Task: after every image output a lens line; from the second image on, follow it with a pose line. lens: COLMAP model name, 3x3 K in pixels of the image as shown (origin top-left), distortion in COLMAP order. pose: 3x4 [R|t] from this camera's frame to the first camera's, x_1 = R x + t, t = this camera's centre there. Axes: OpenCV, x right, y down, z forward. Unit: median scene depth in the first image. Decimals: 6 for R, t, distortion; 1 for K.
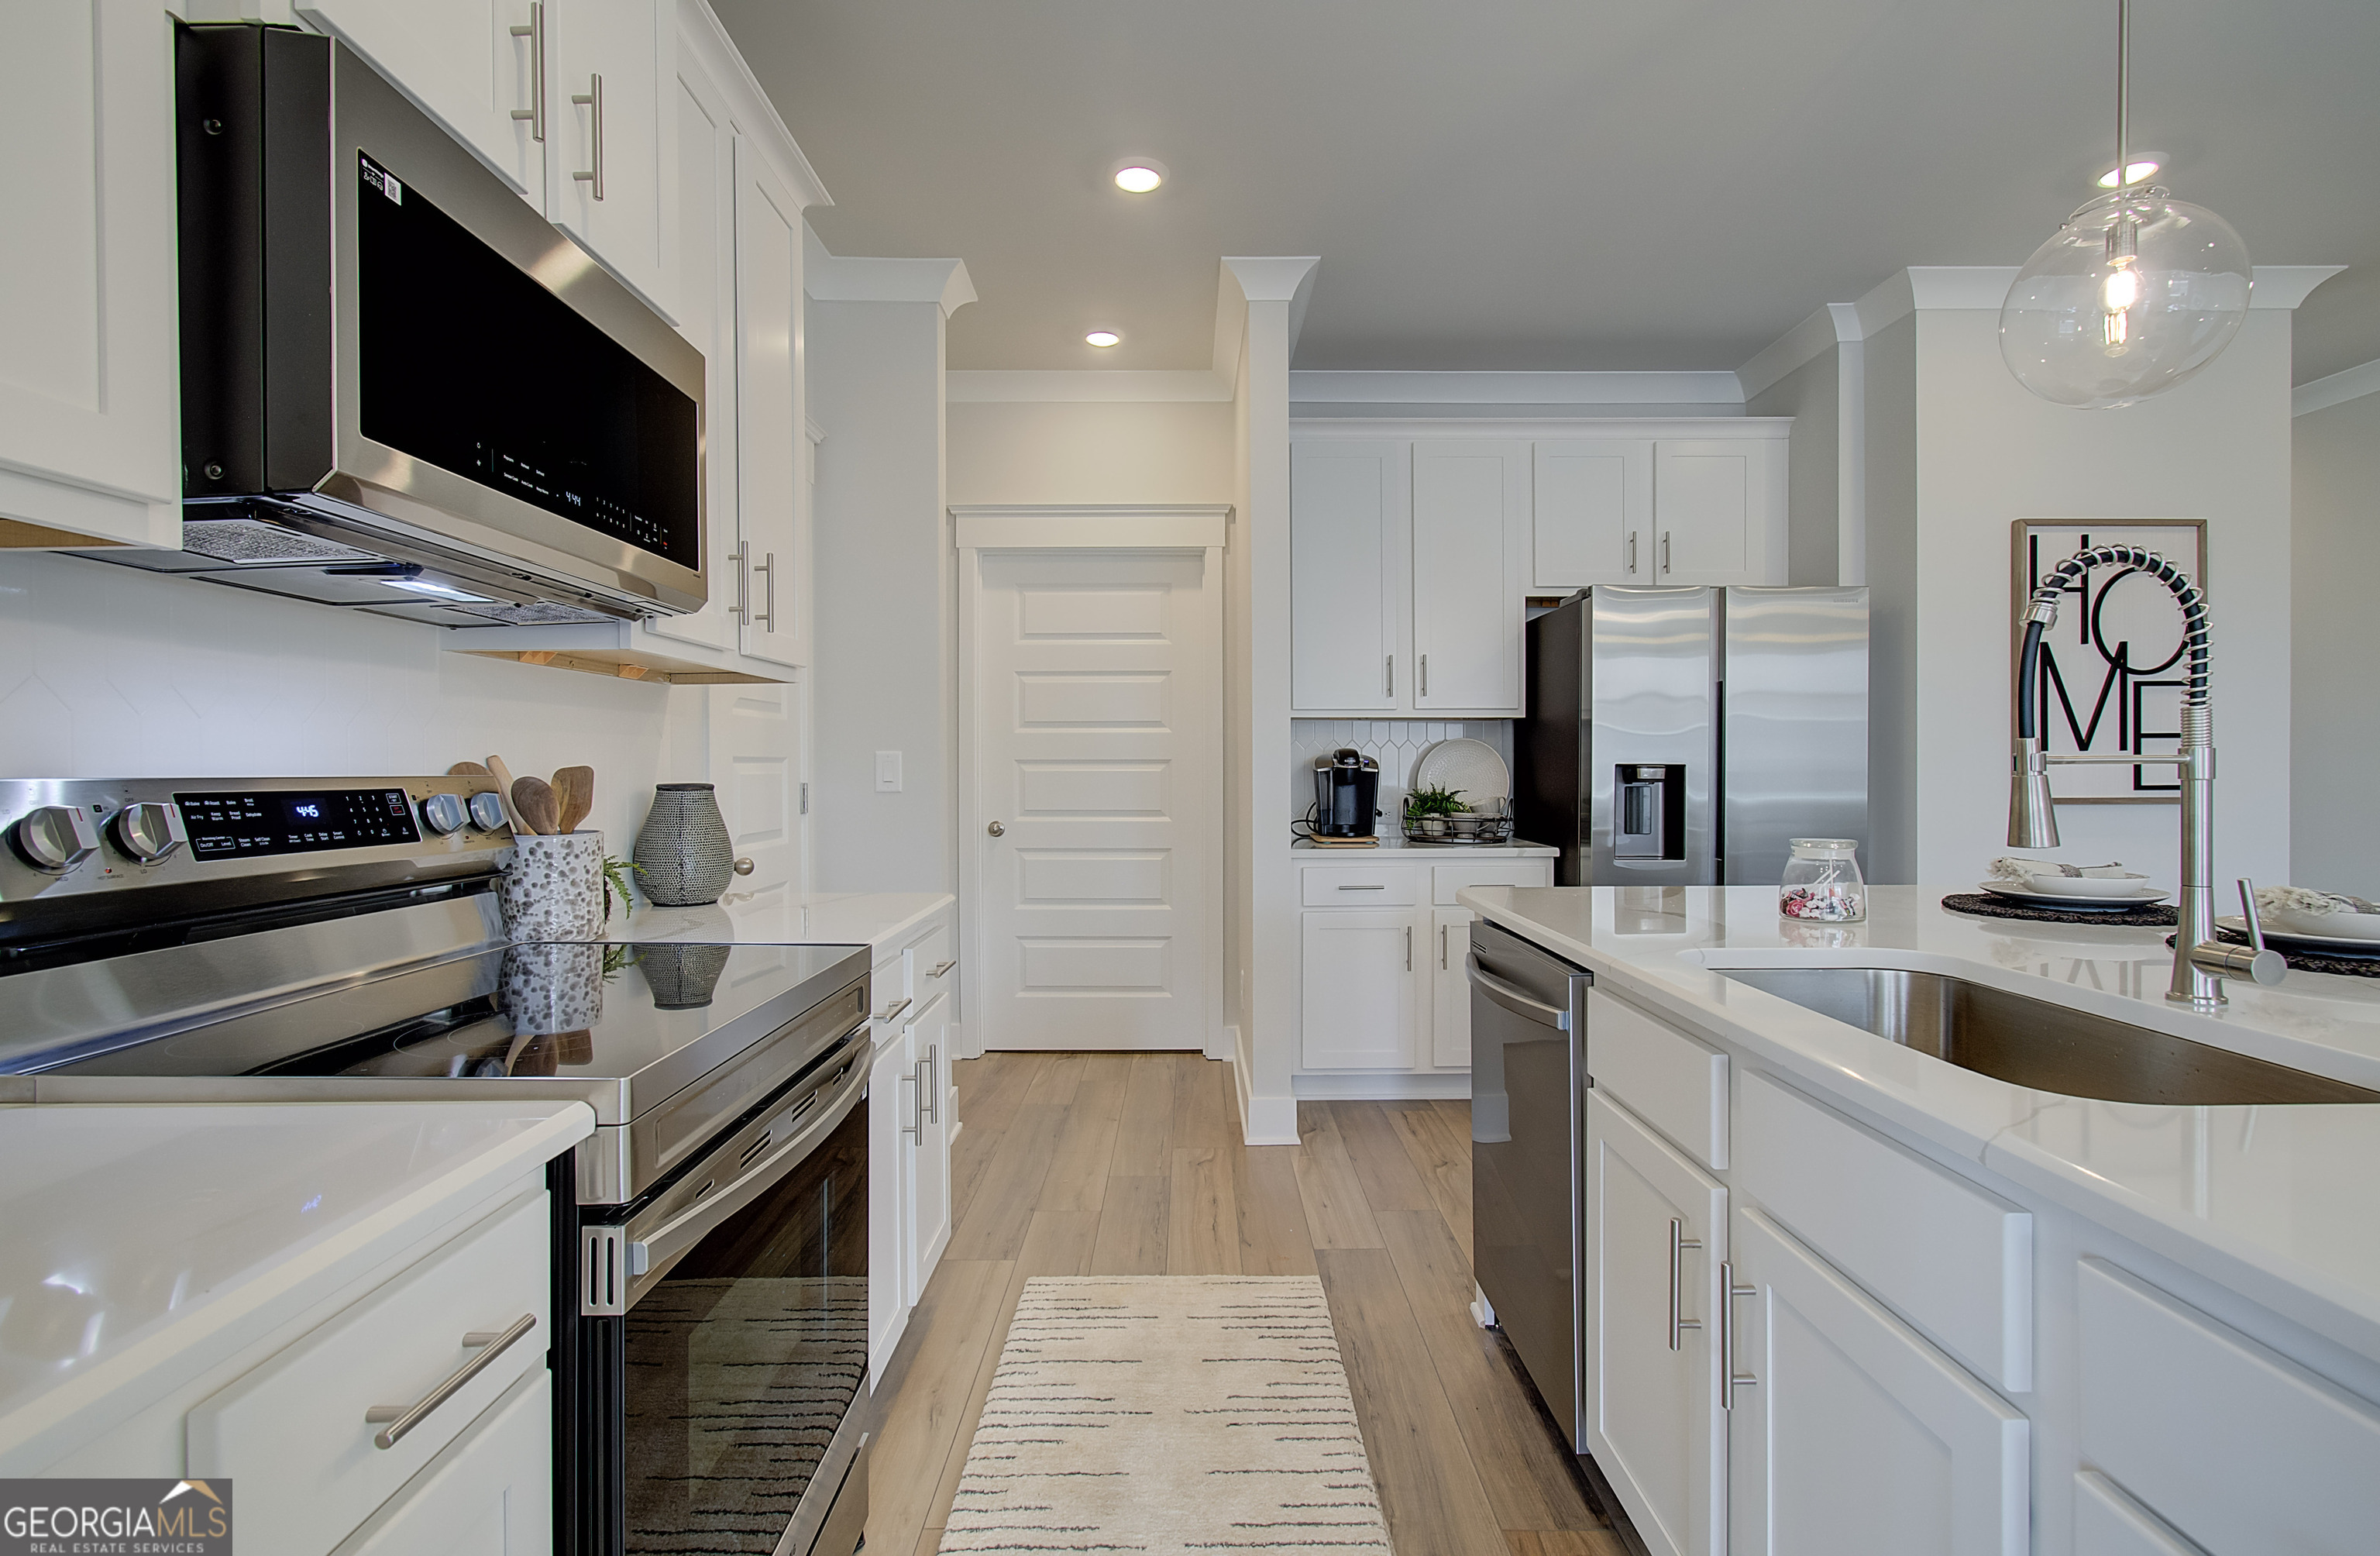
lens RADIAL K [[1089.7, 0, 1192.6], [0, 1089.7, 764.2], [0, 0, 1]] dist [-0.000908, -0.000222]
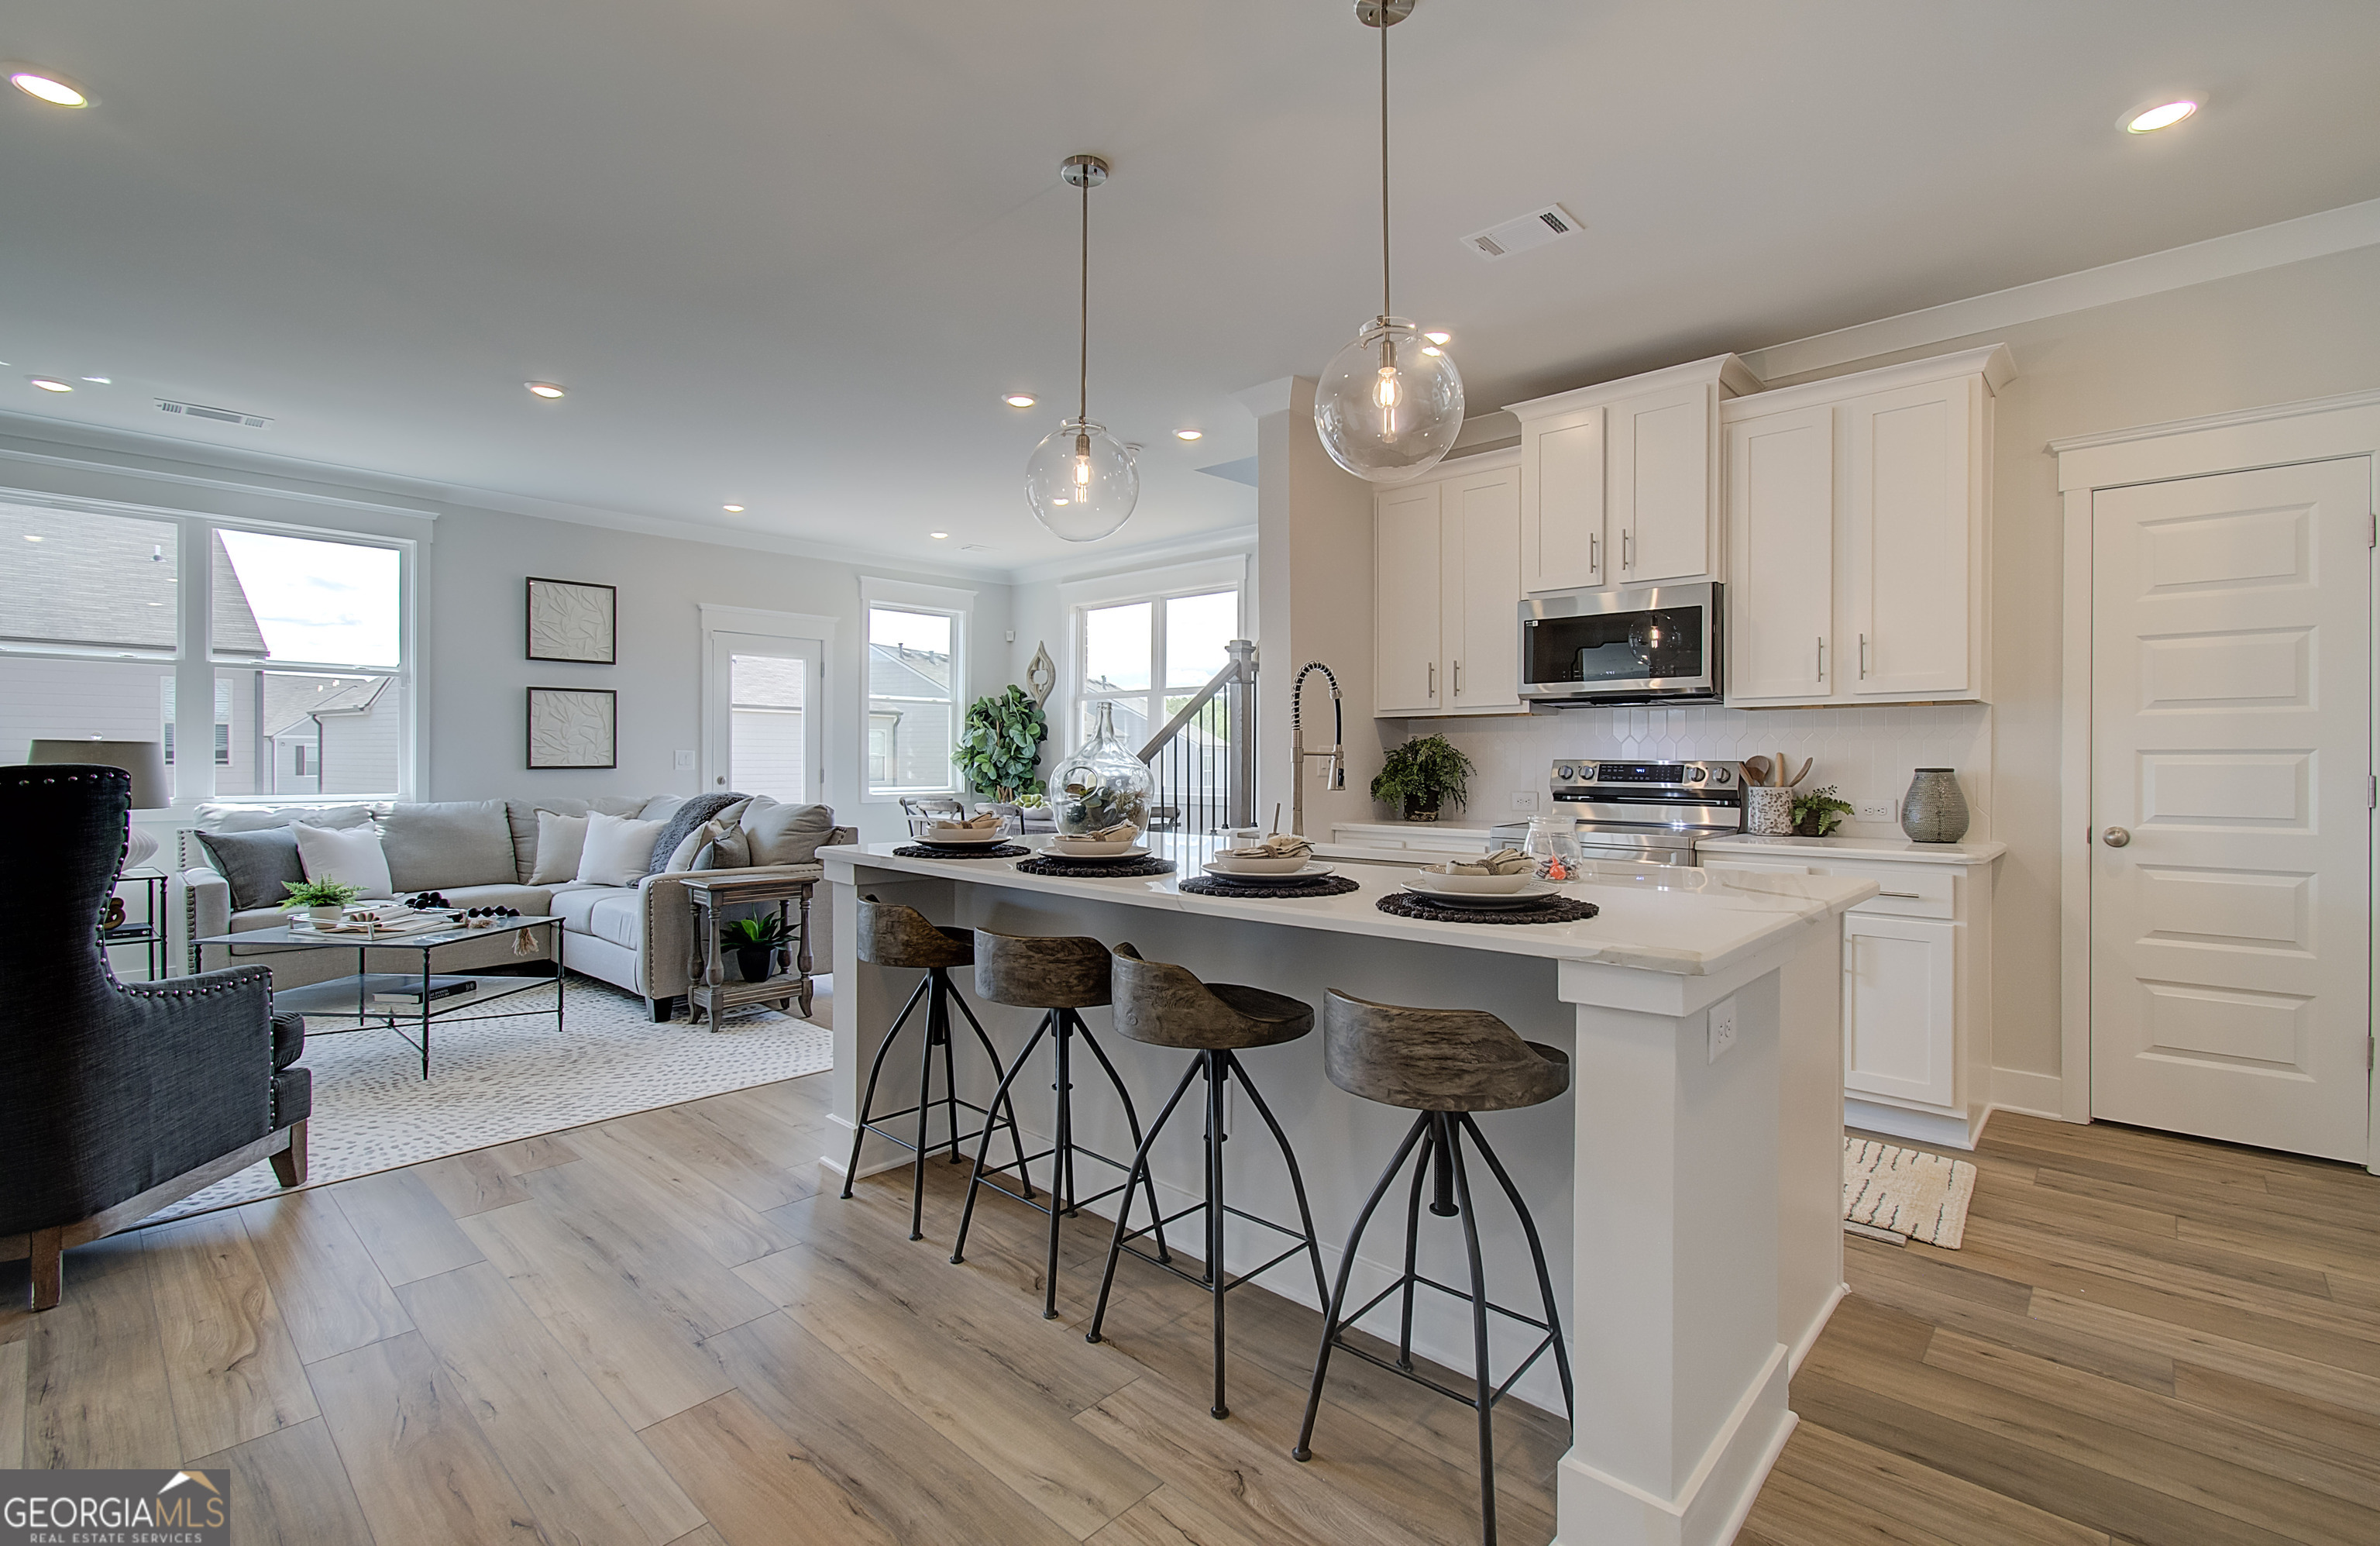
lens RADIAL K [[1048.4, 0, 1169.7], [0, 1048.4, 759.6], [0, 0, 1]] dist [0.000066, 0.000213]
pose [[-0.692015, 0.002093, -0.721880, 0.952757], [0.001890, 0.999998, 0.001087, 0.001197], [0.721881, -0.000612, -0.692017, 0.829975]]
